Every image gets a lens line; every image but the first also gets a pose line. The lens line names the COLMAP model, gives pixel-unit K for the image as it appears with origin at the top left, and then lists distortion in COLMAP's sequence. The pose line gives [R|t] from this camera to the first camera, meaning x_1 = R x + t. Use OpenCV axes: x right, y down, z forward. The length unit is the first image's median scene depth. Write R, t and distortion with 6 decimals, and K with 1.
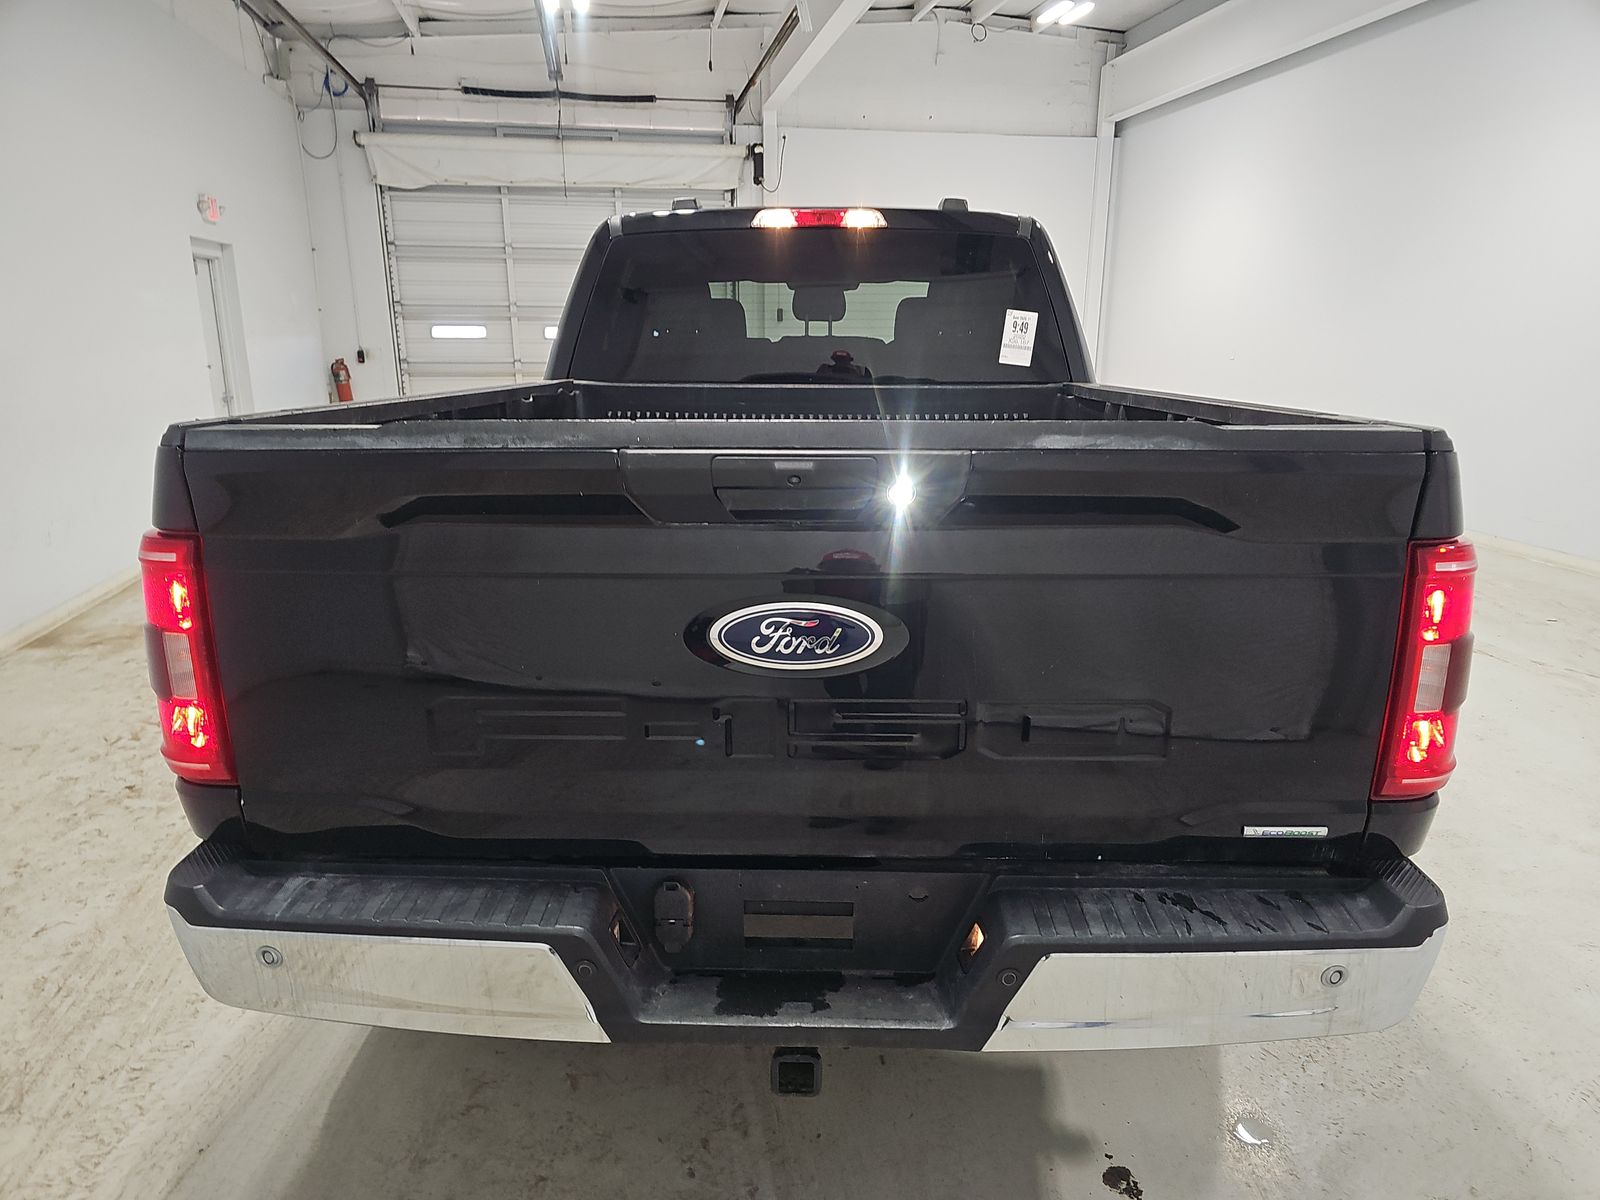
lens RADIAL K [[1084.2, 0, 793.9], [0, 1084.2, 620.9], [0, 0, 1]] dist [0.059747, -0.052946]
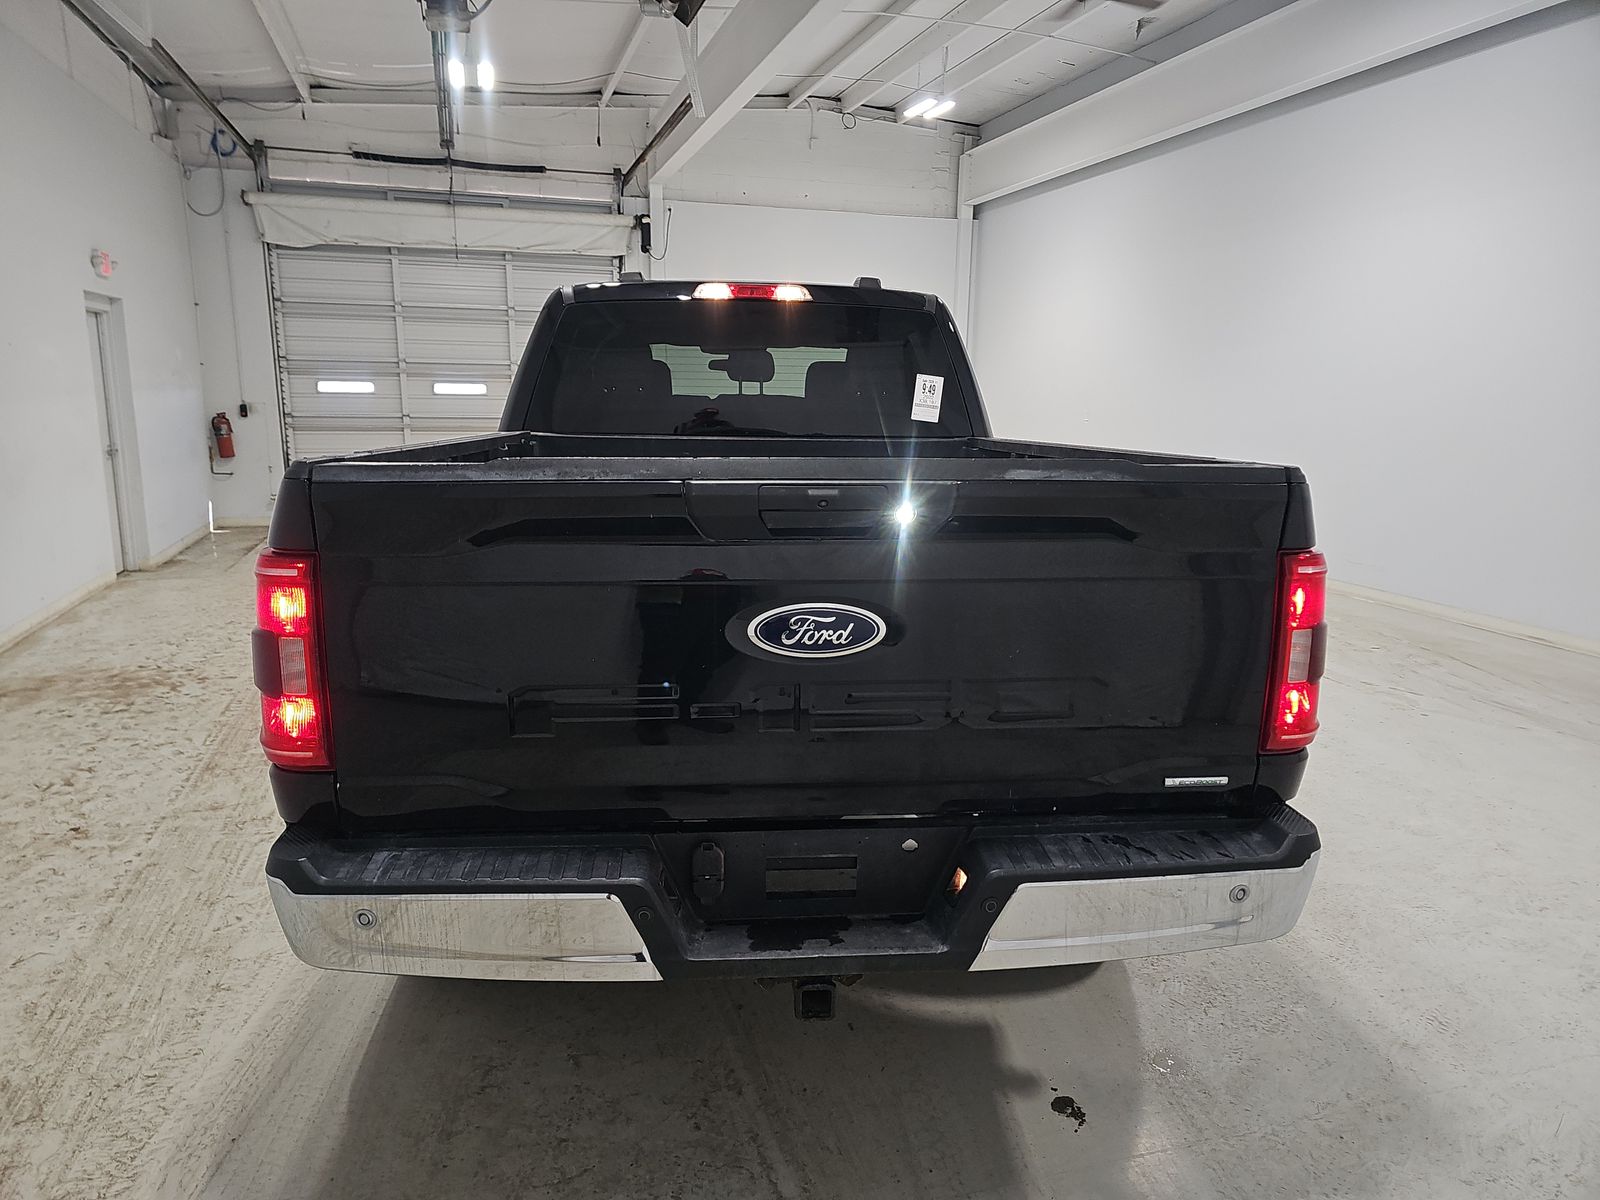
lens RADIAL K [[1089.3, 0, 787.0], [0, 1089.3, 599.8], [0, 0, 1]] dist [0.076759, -0.069828]
pose [[0.992960, -0.012886, 0.117746, -0.120715], [0.021271, 0.997303, -0.070241, 0.044427], [-0.116523, 0.072251, 0.990556, -0.158252]]
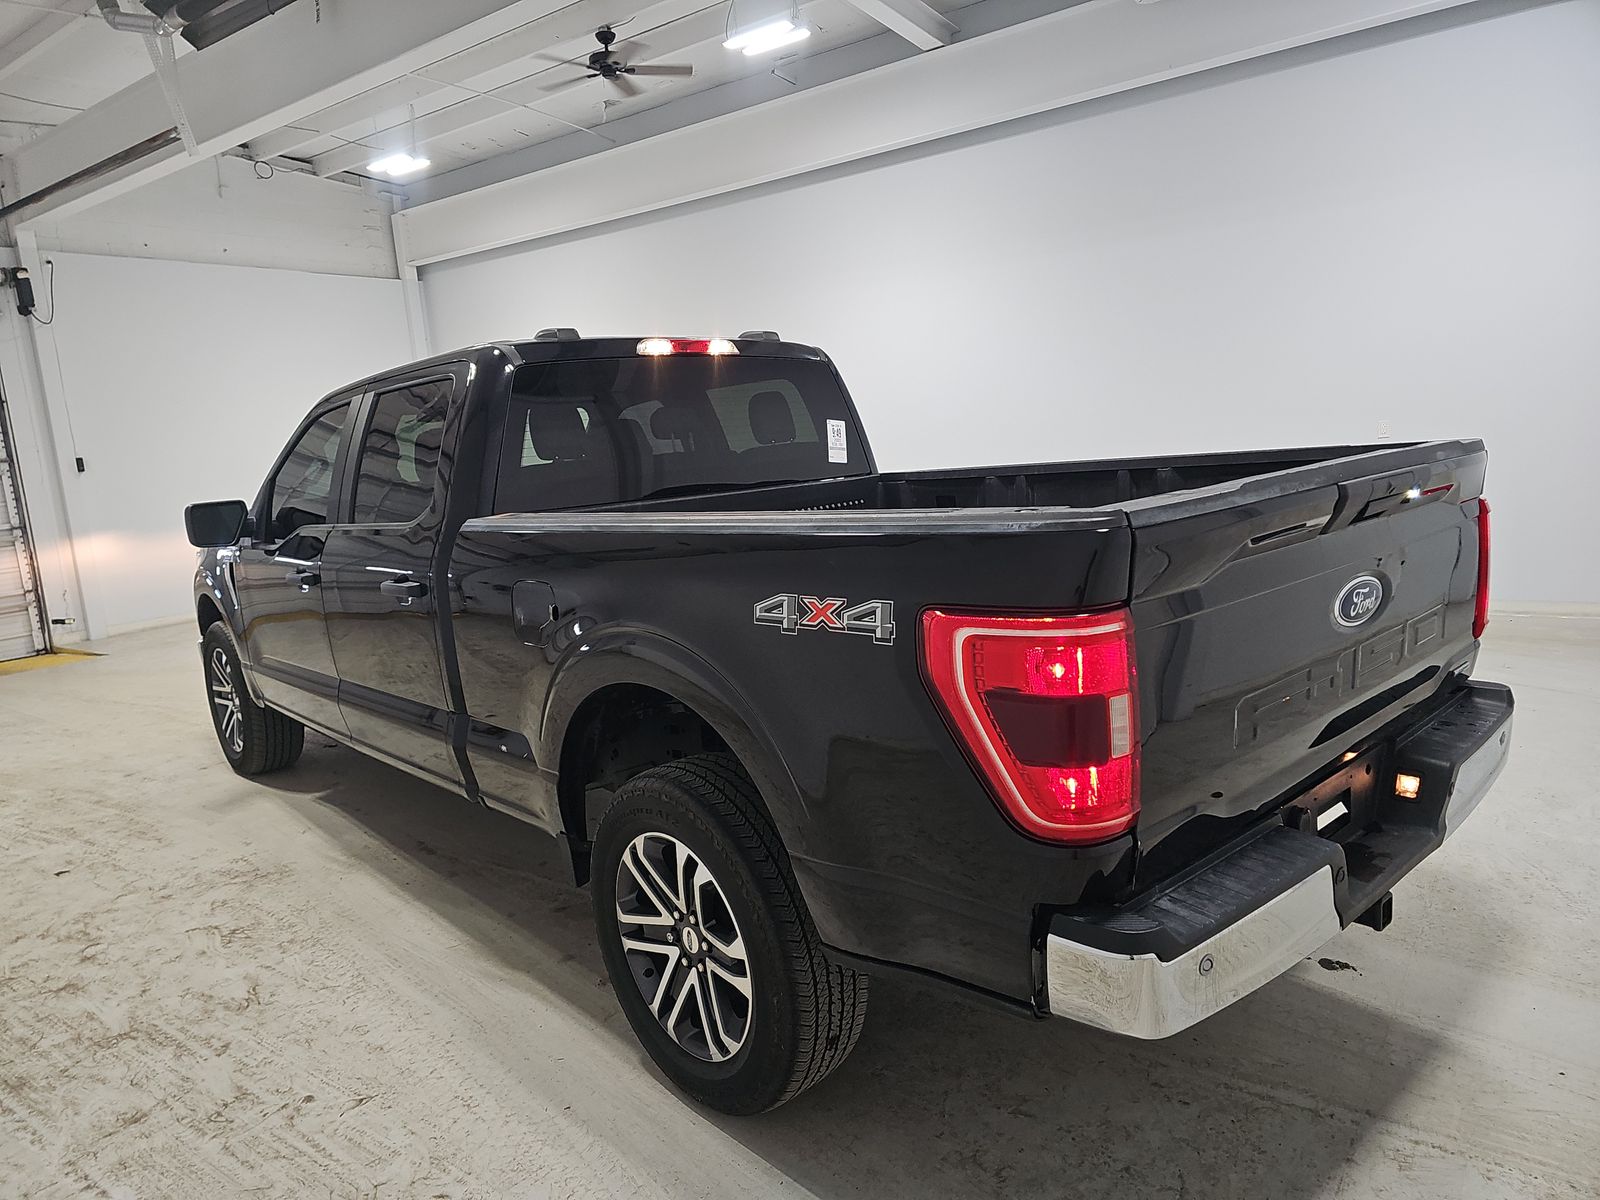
lens RADIAL K [[1091.7, 0, 808.3], [0, 1091.7, 596.8], [0, 0, 1]] dist [0.062369, -0.053655]
pose [[0.705553, -0.160827, 0.690166, -1.060964], [0.254309, 0.966498, -0.034759, -0.088127], [-0.661454, 0.200039, 0.722816, 0.268227]]
